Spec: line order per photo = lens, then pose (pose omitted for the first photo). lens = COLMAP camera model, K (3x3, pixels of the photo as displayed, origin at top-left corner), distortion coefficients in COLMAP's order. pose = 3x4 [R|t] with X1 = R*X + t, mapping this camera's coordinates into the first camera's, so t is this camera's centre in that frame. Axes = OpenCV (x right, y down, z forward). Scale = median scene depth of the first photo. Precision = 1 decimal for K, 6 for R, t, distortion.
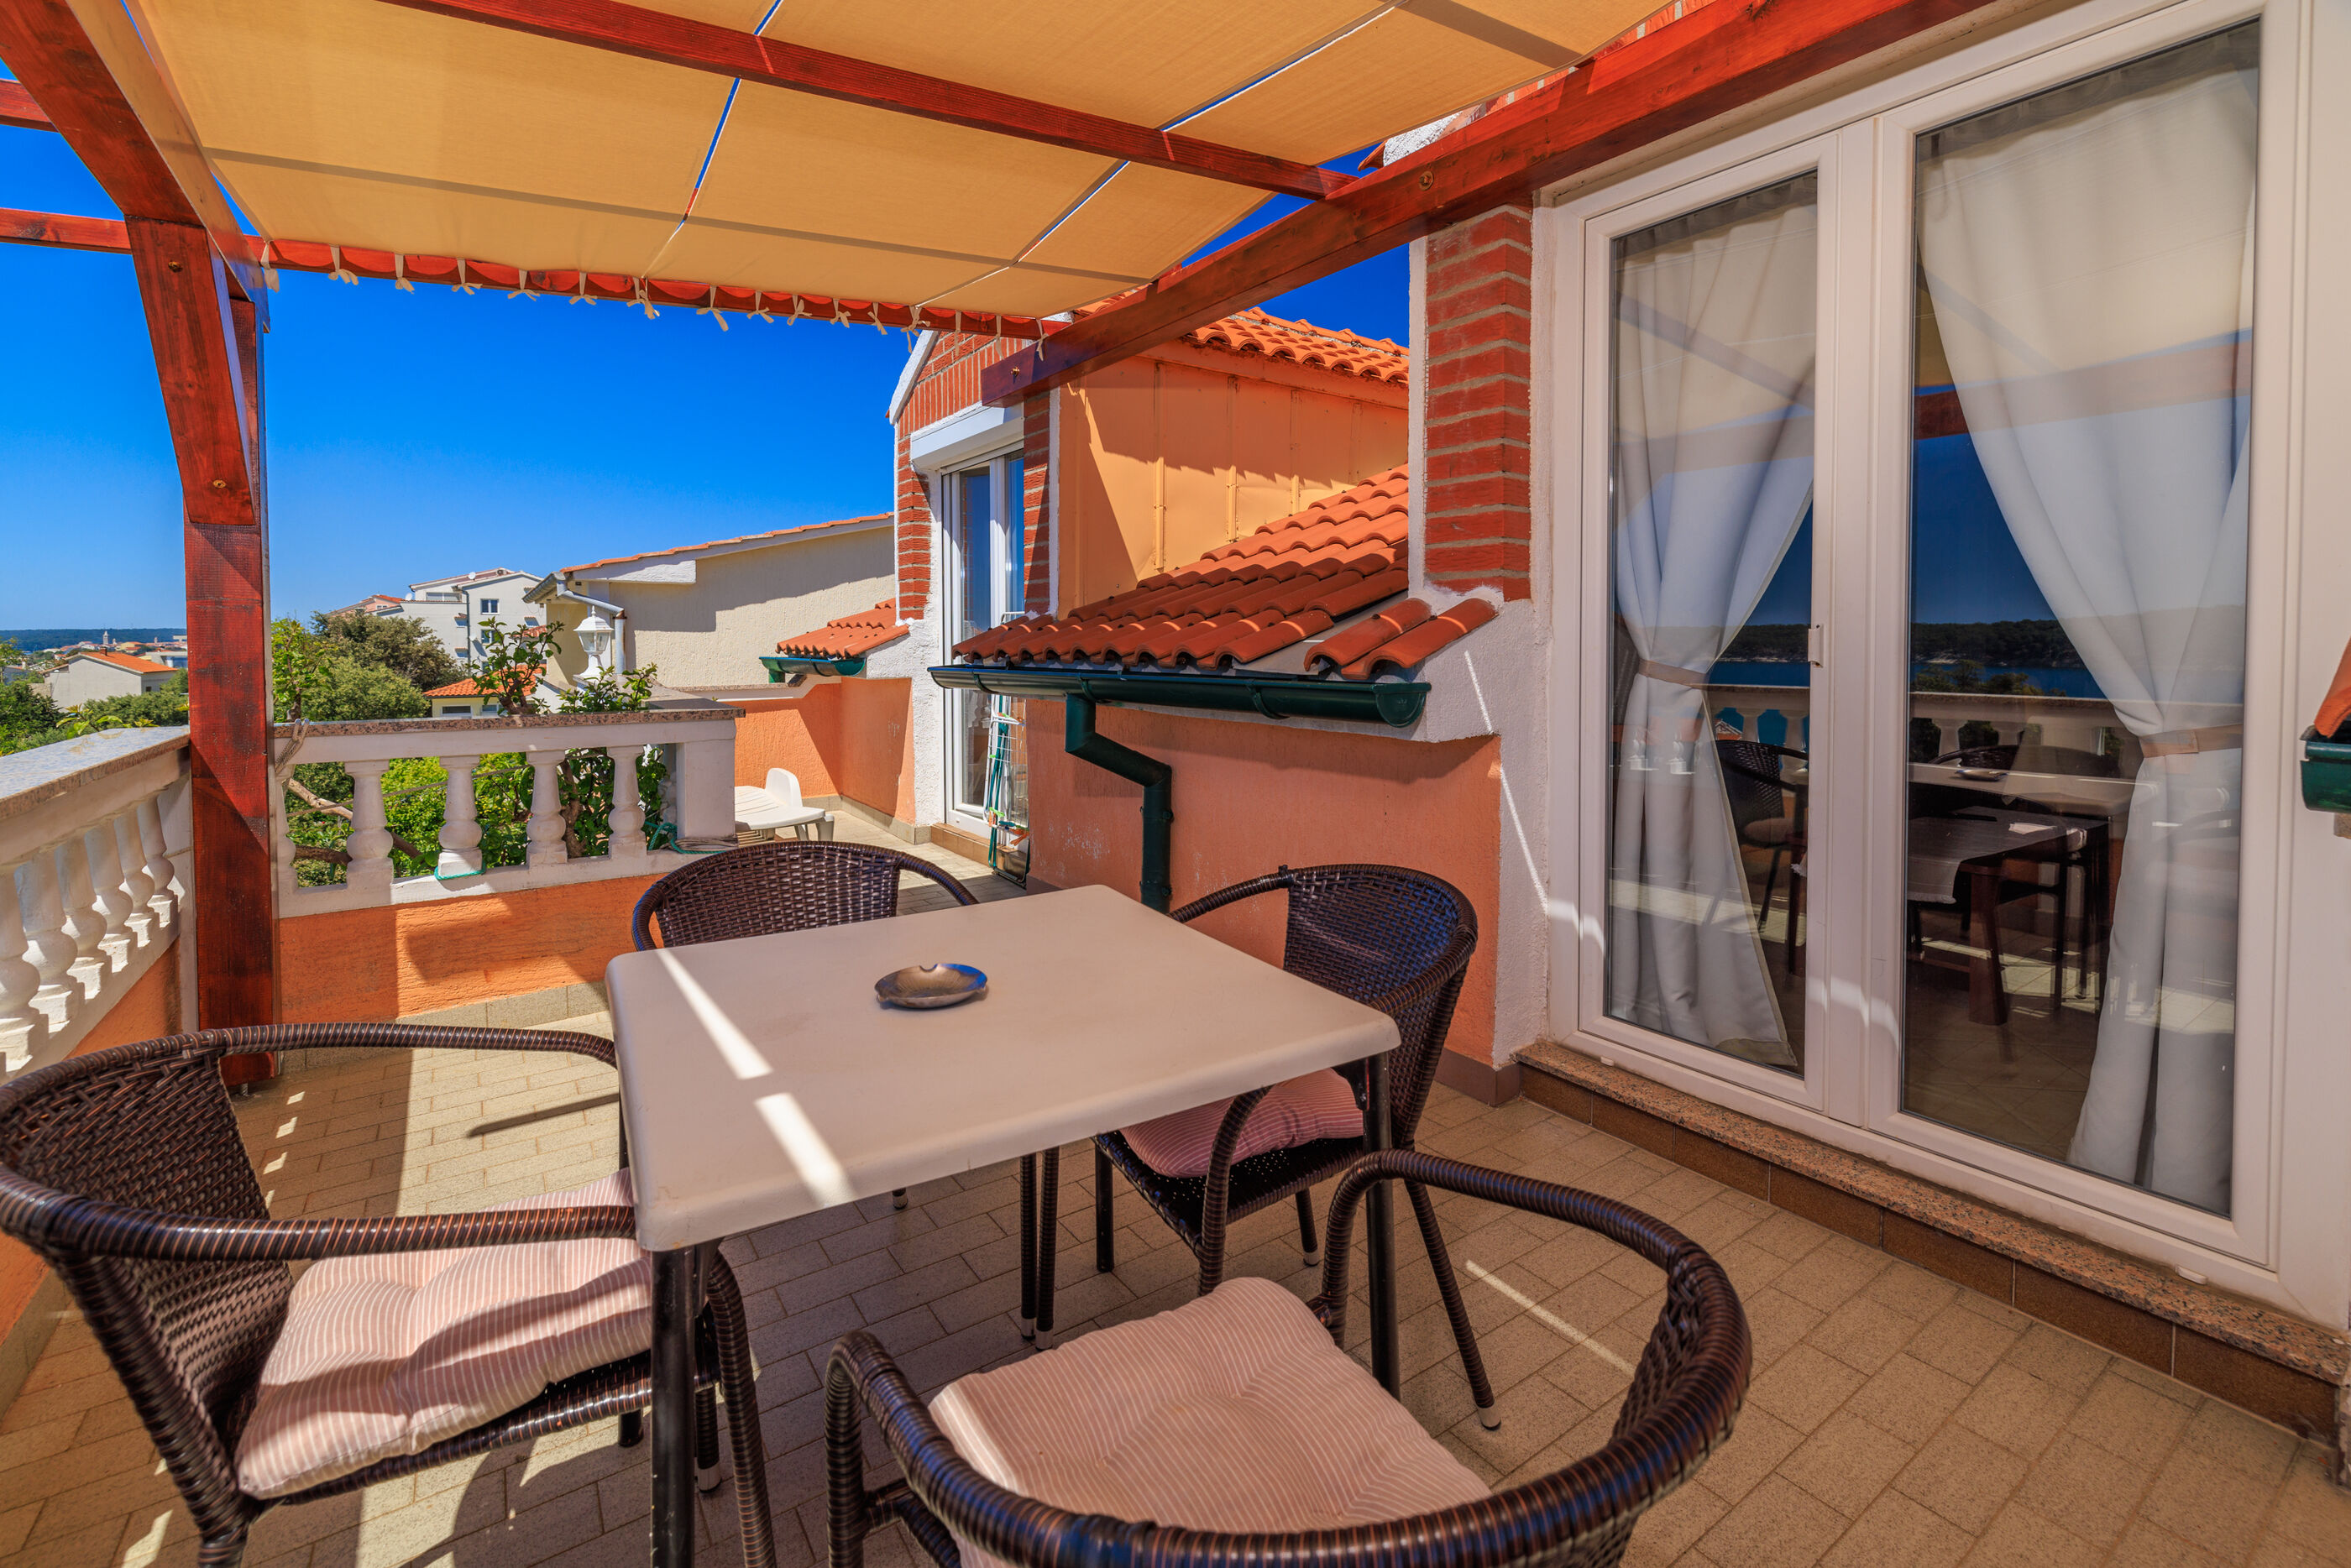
lens RADIAL K [[1036.5, 0, 1207.1], [0, 1036.5, 675.2], [0, 0, 1]] dist [-0.000180, 0.000266]
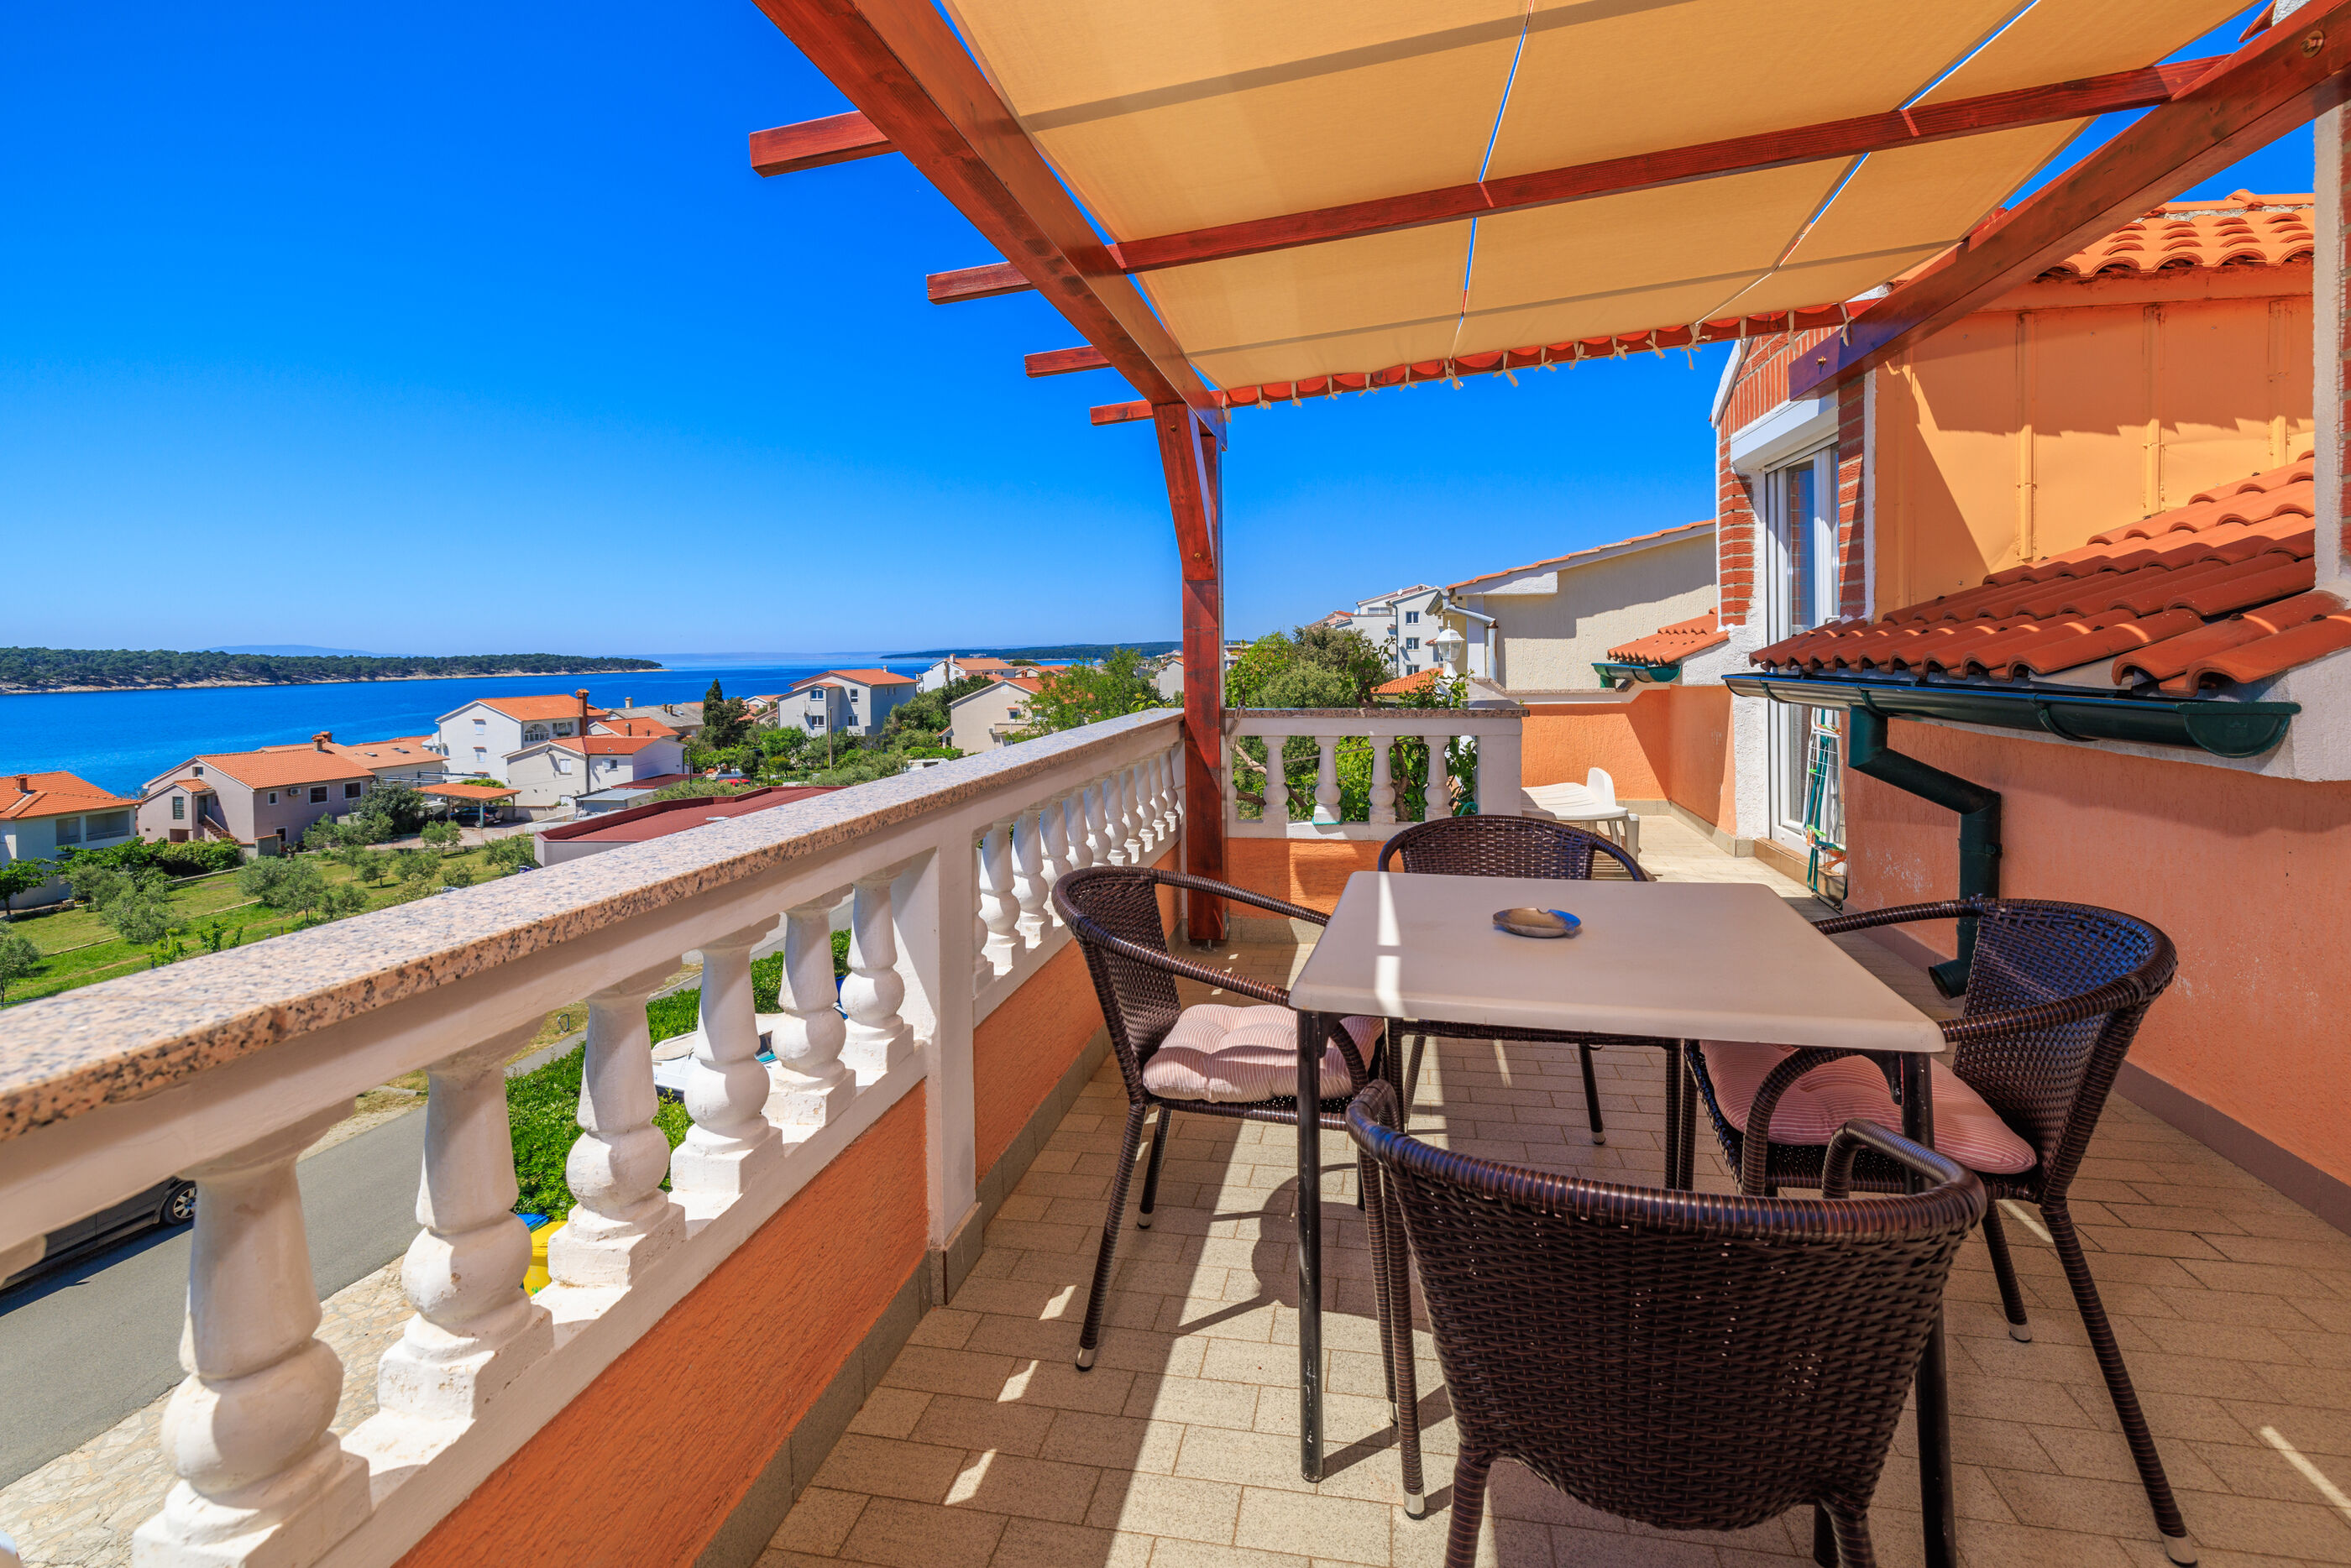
lens RADIAL K [[1062.3, 0, 1237.6], [0, 1062.3, 702.2], [0, 0, 1]] dist [-0.001194, -0.000173]
pose [[0.720276, 0.028286, -0.693111, 0.117242], [-0.013989, 0.999557, 0.026255, -0.002028], [0.693546, -0.009216, 0.720353, -0.067423]]
